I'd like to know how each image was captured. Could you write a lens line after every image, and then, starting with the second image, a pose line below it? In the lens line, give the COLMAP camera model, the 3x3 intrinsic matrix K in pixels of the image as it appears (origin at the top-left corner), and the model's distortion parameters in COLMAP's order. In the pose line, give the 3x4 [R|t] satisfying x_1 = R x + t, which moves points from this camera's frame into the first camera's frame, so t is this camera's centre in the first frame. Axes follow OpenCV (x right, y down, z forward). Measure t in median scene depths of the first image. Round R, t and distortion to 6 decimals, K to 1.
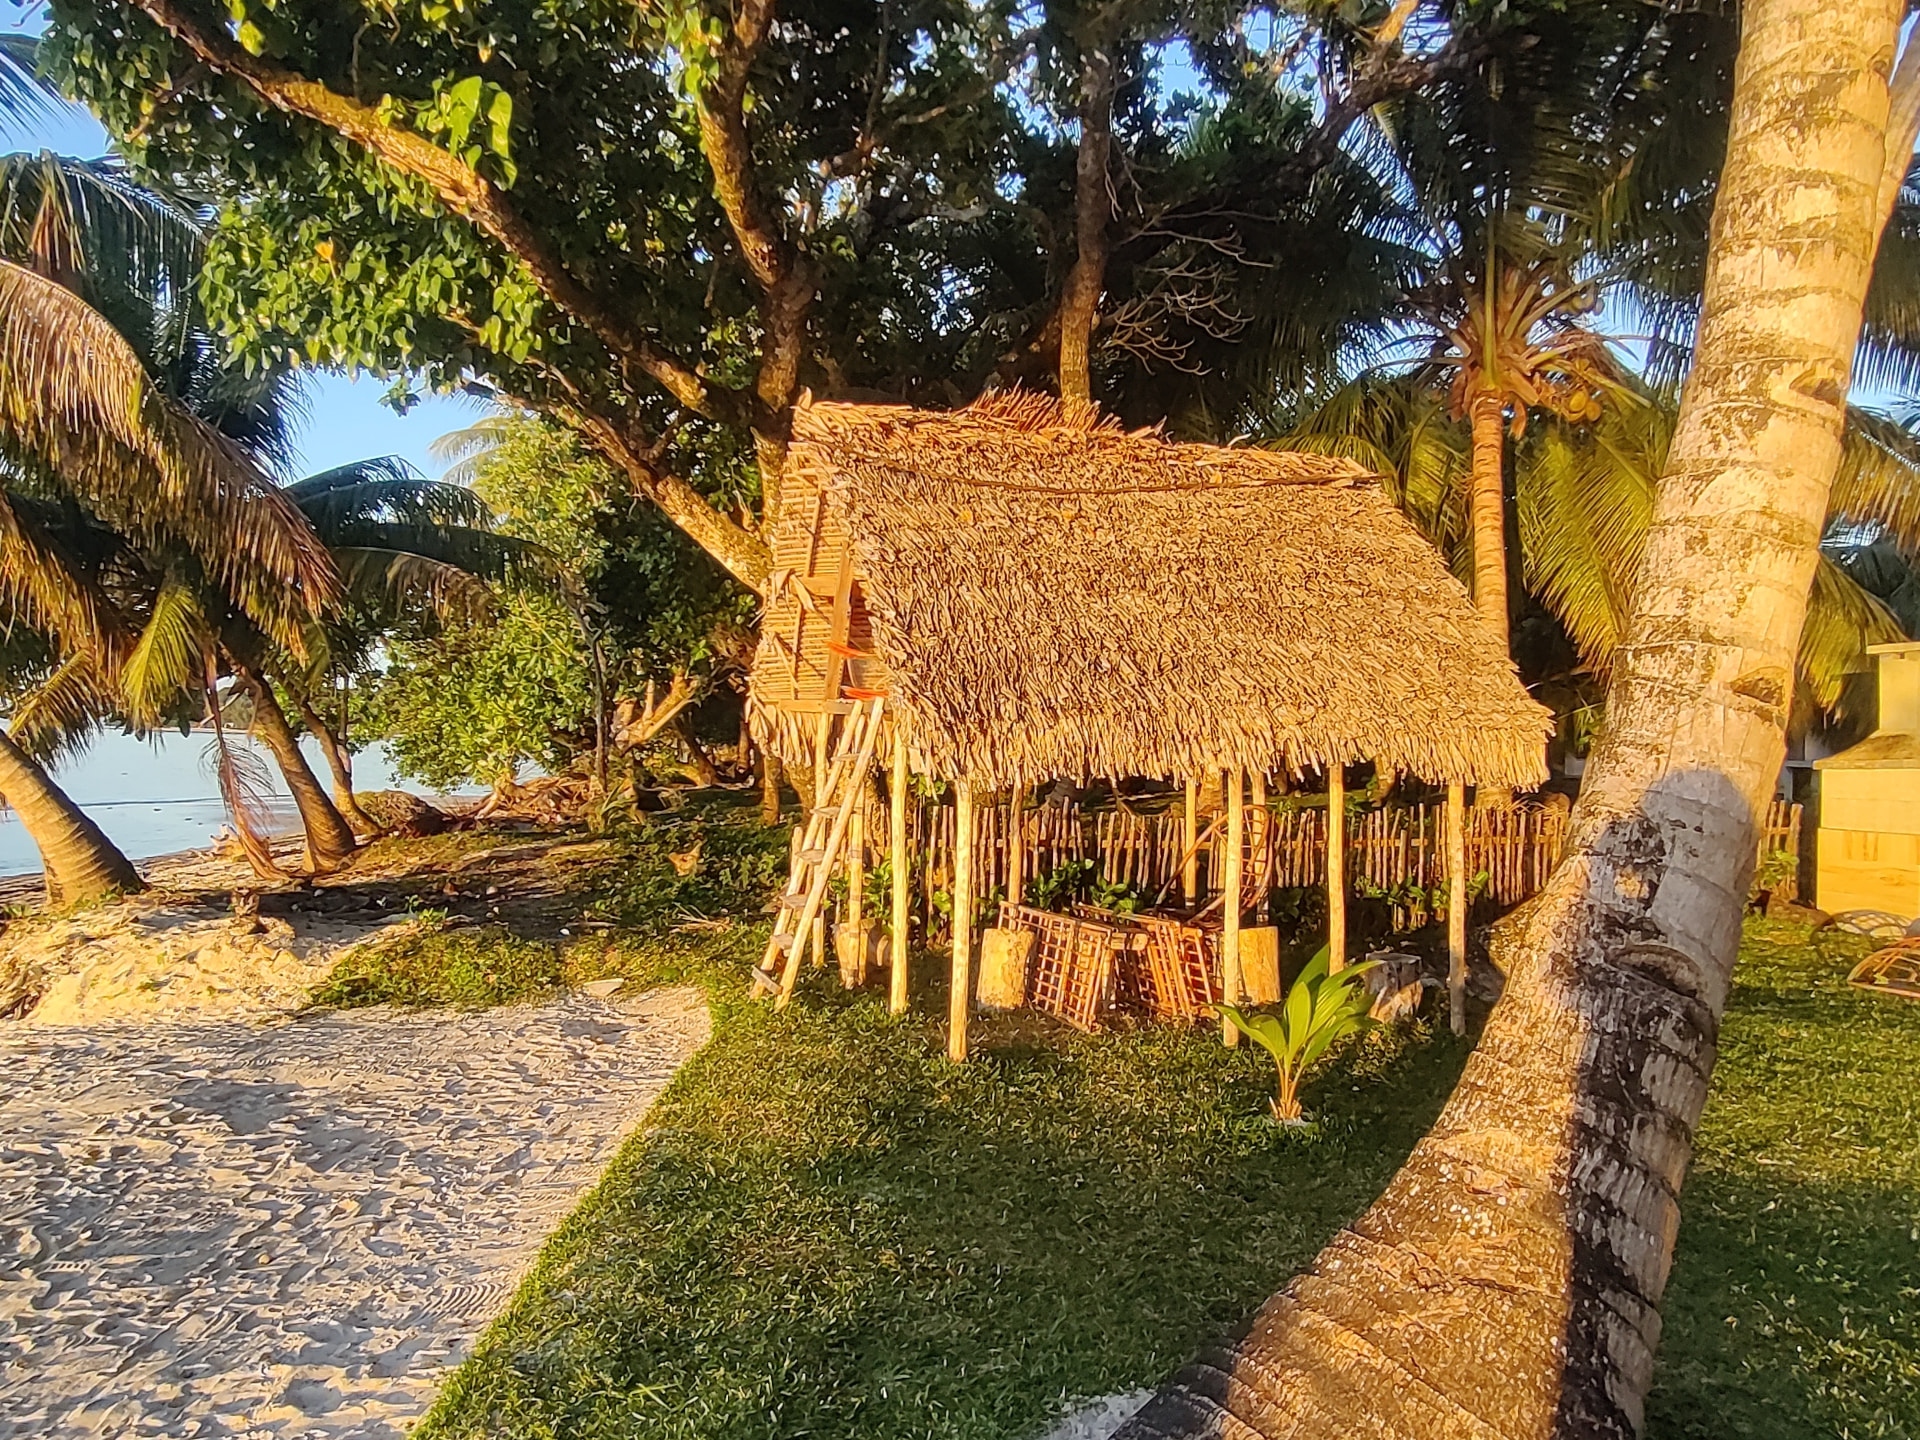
lens RADIAL K [[1385.7, 0, 962.6], [0, 1385.7, 715.8], [0, 0, 1]] dist [0.007557, -0.015547]
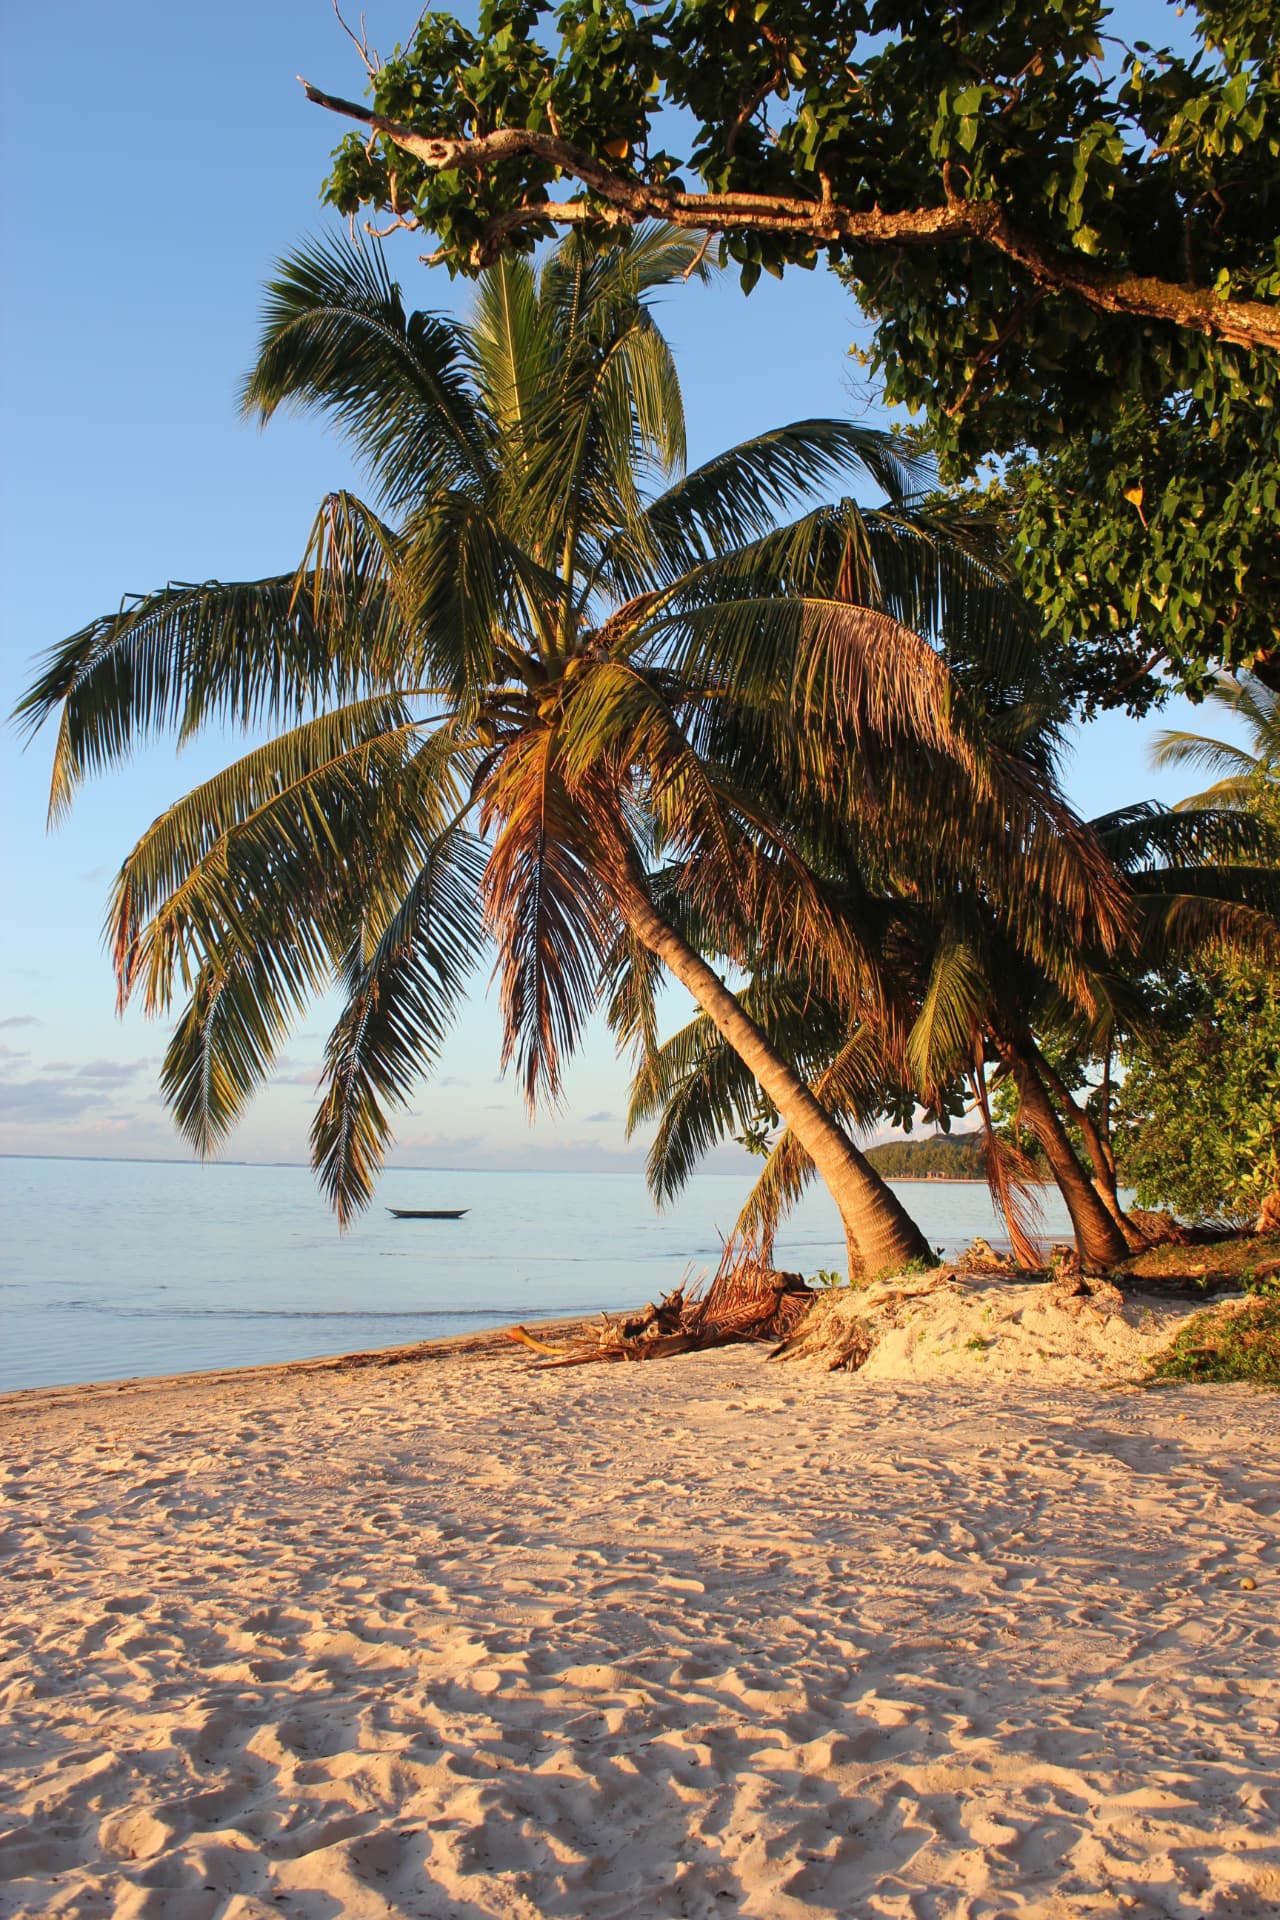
lens RADIAL K [[1594.4, 0, 640.1], [0, 1594.4, 959.5], [0, 0, 1]] dist [-0.088442, 0.052748]
pose [[0.794450, -0.096077, -0.599681, -0.127604], [0.005004, 0.988410, -0.151728, 0.104432], [0.607308, 0.117539, 0.785723, 0.043970]]
